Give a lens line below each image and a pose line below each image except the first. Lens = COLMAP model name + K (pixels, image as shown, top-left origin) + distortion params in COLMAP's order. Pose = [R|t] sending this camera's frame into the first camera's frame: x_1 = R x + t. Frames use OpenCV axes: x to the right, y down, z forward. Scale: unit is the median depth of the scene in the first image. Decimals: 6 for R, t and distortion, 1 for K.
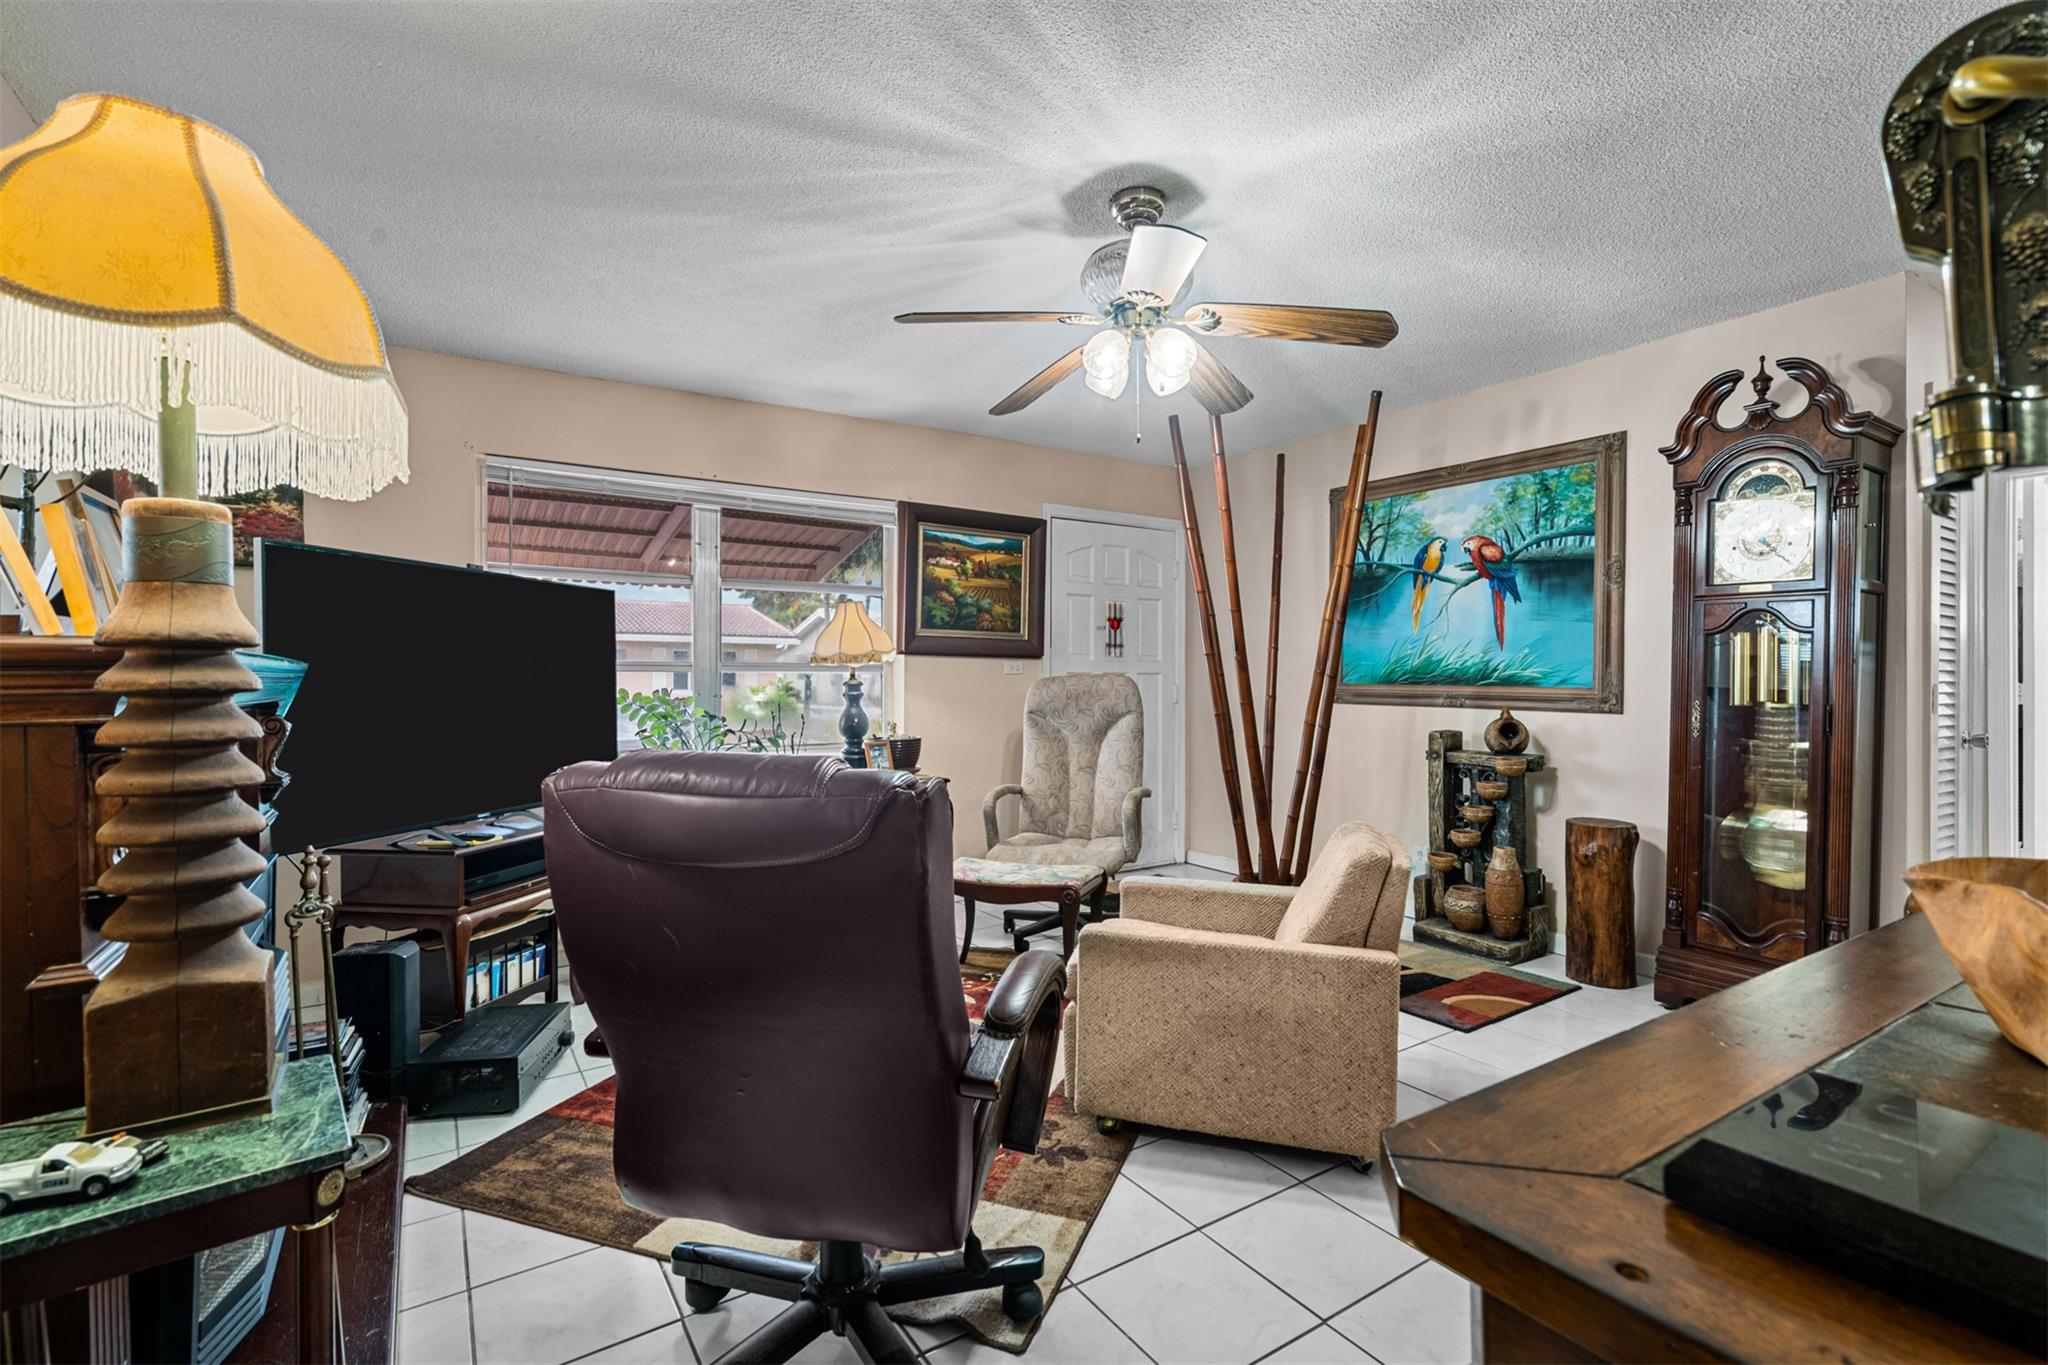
lens RADIAL K [[918.4, 0, 1024.0], [0, 918.4, 682.5], [0, 0, 1]] dist [-0.002418, -0.000215]
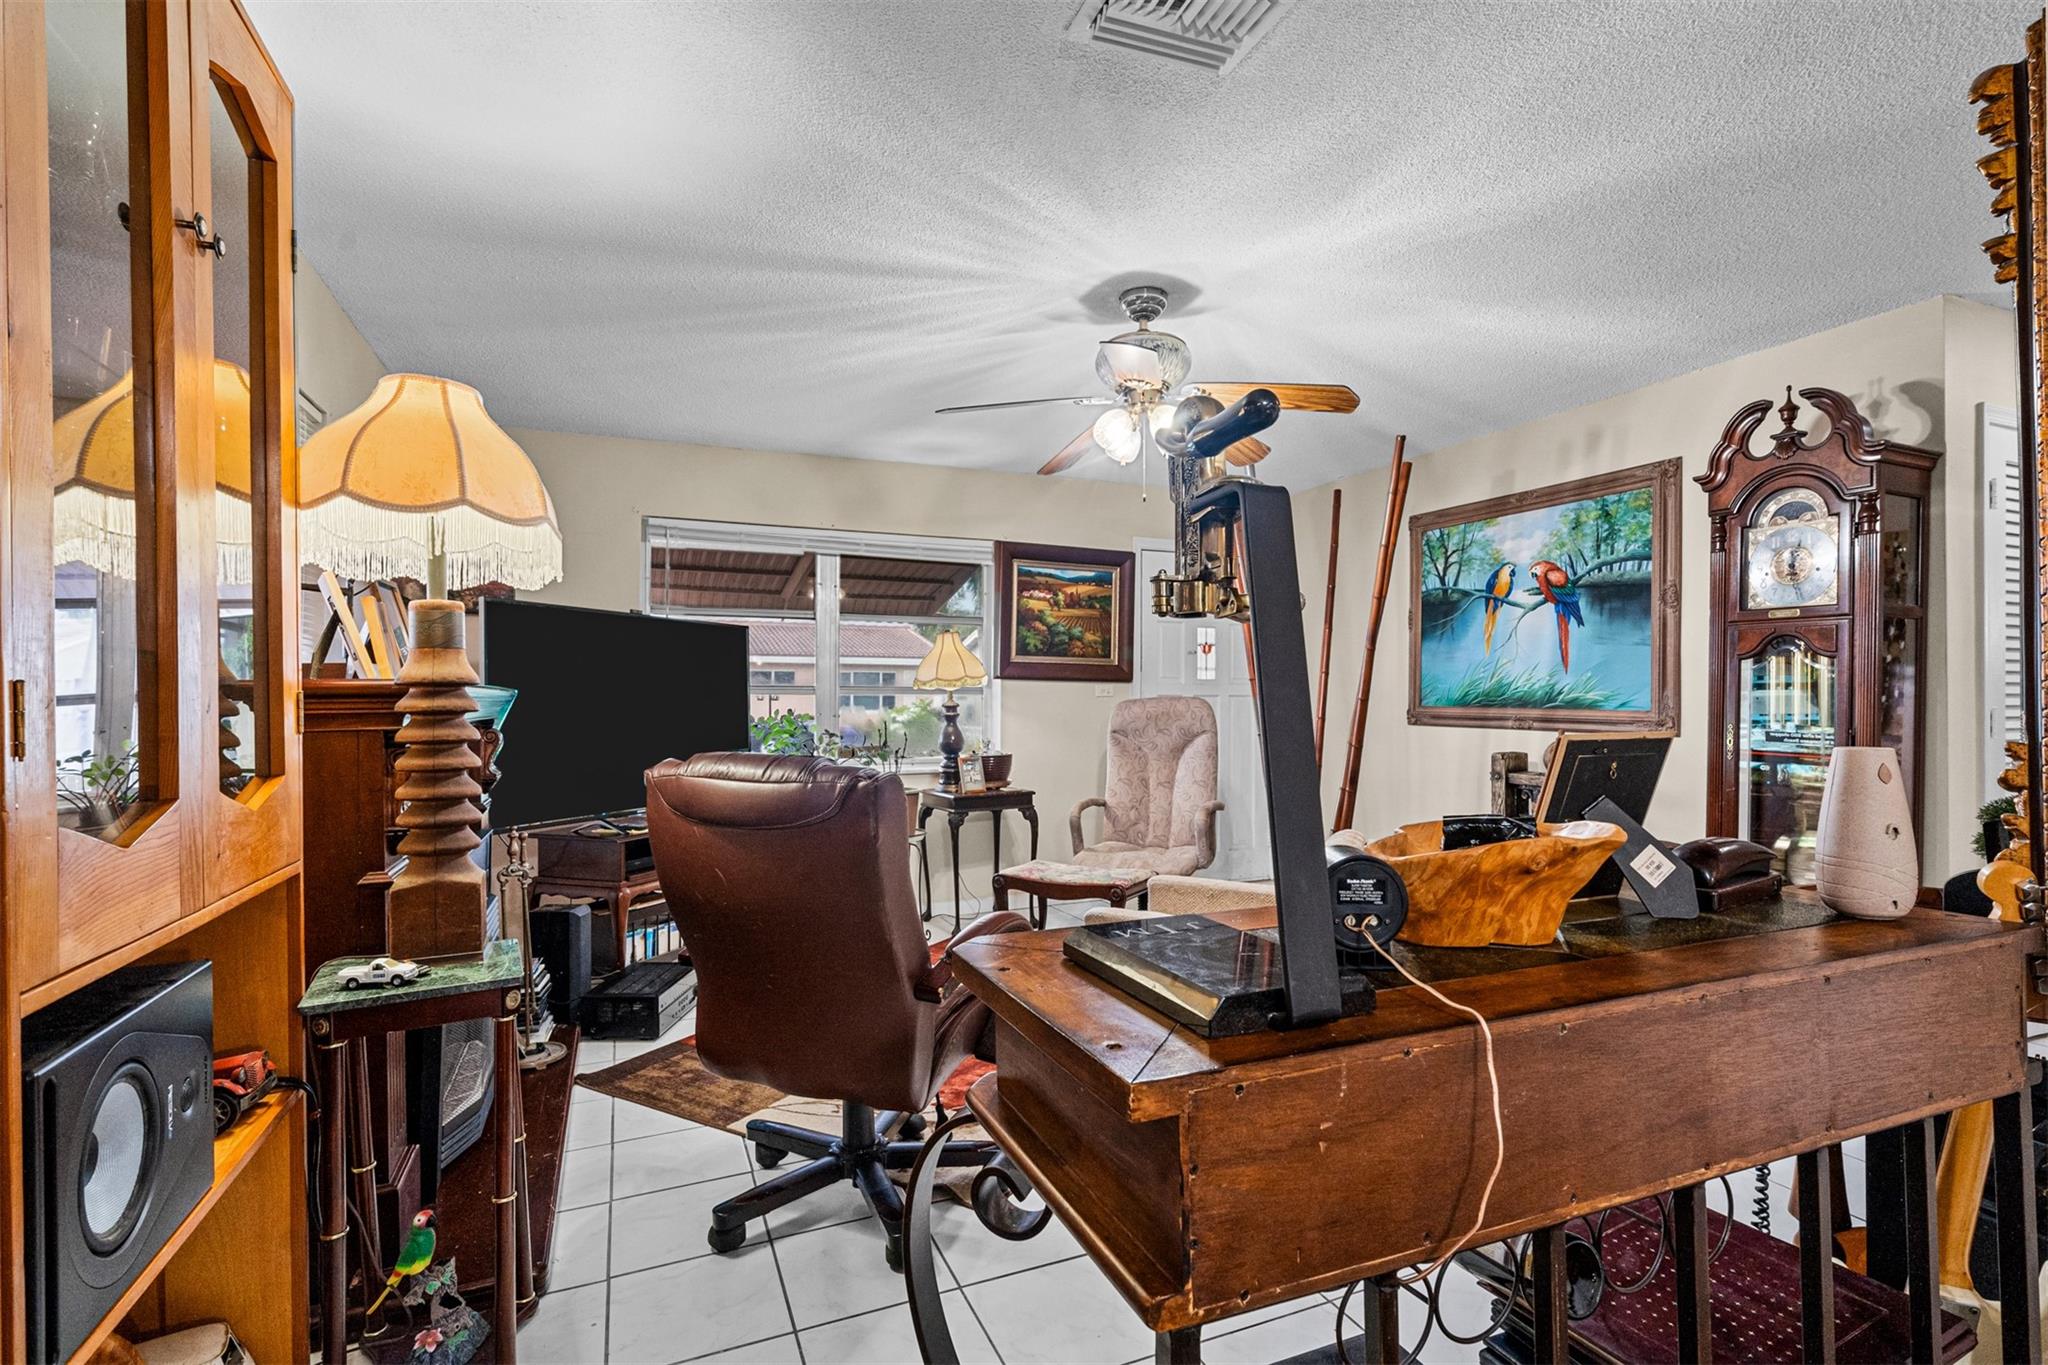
lens RADIAL K [[939.2, 0, 1023.3], [0, 939.2, 697.6], [0, 0, 1]] dist [-0.001626, 0.000162]
pose [[0.984812, 0.000243, -0.173626, 0.139507], [-0.001306, 0.999981, -0.006011, -0.002071], [0.173621, 0.006146, 0.984793, -0.162481]]
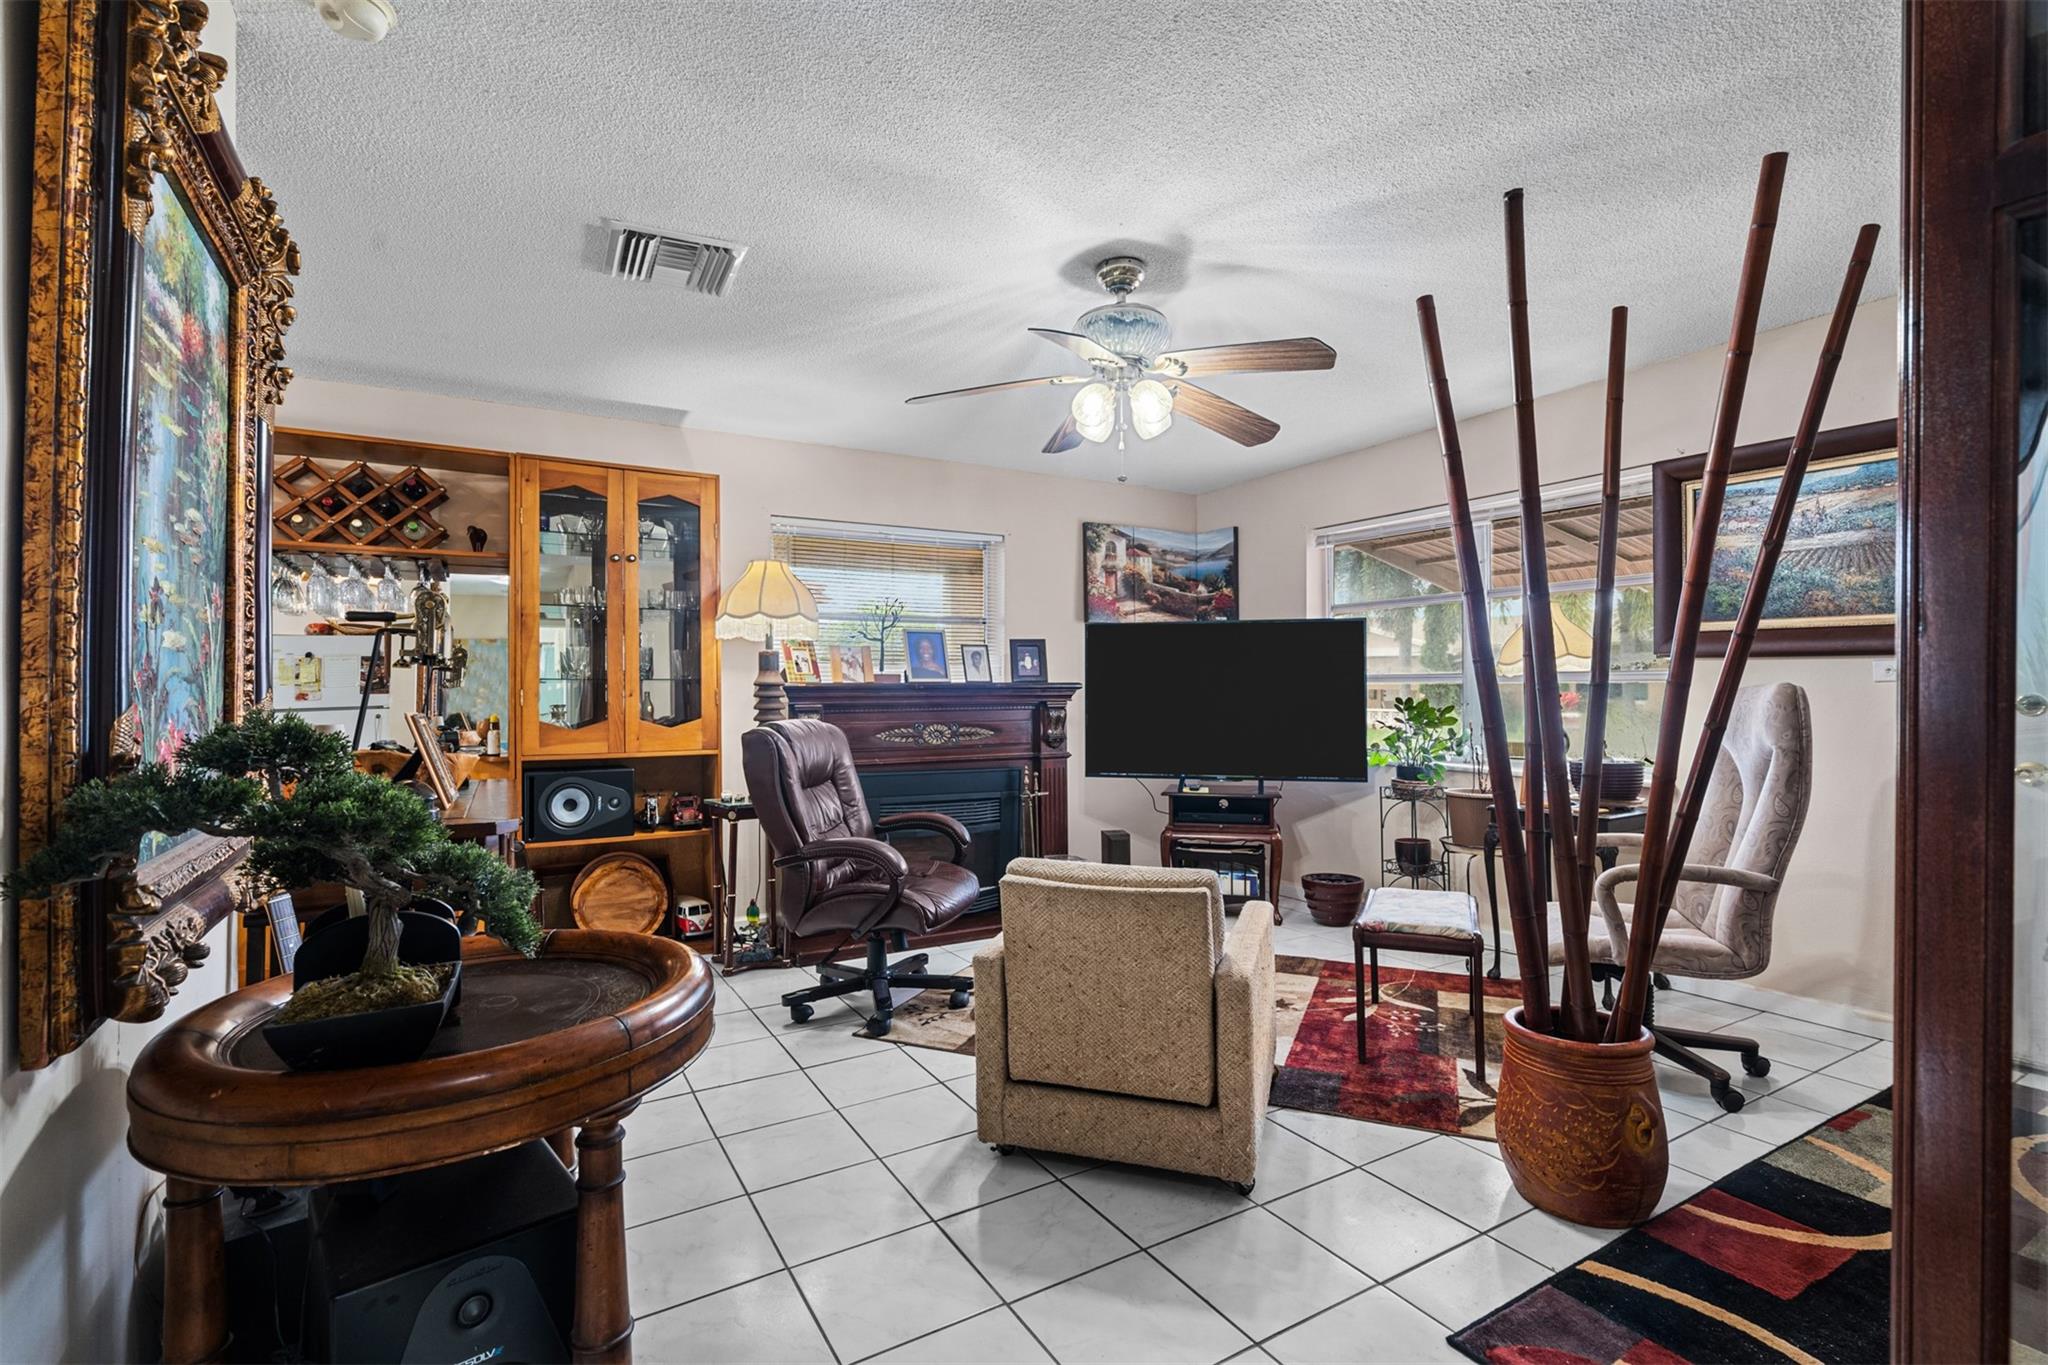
lens RADIAL K [[939.2, 0, 1023.3], [0, 939.2, 697.6], [0, 0, 1]] dist [-0.001626, 0.000162]
pose [[-0.046980, 0.011452, -0.998830, 0.991112], [0.001000, 0.999934, 0.011418, -0.010770], [0.998895, -0.000463, -0.046988, 0.724676]]
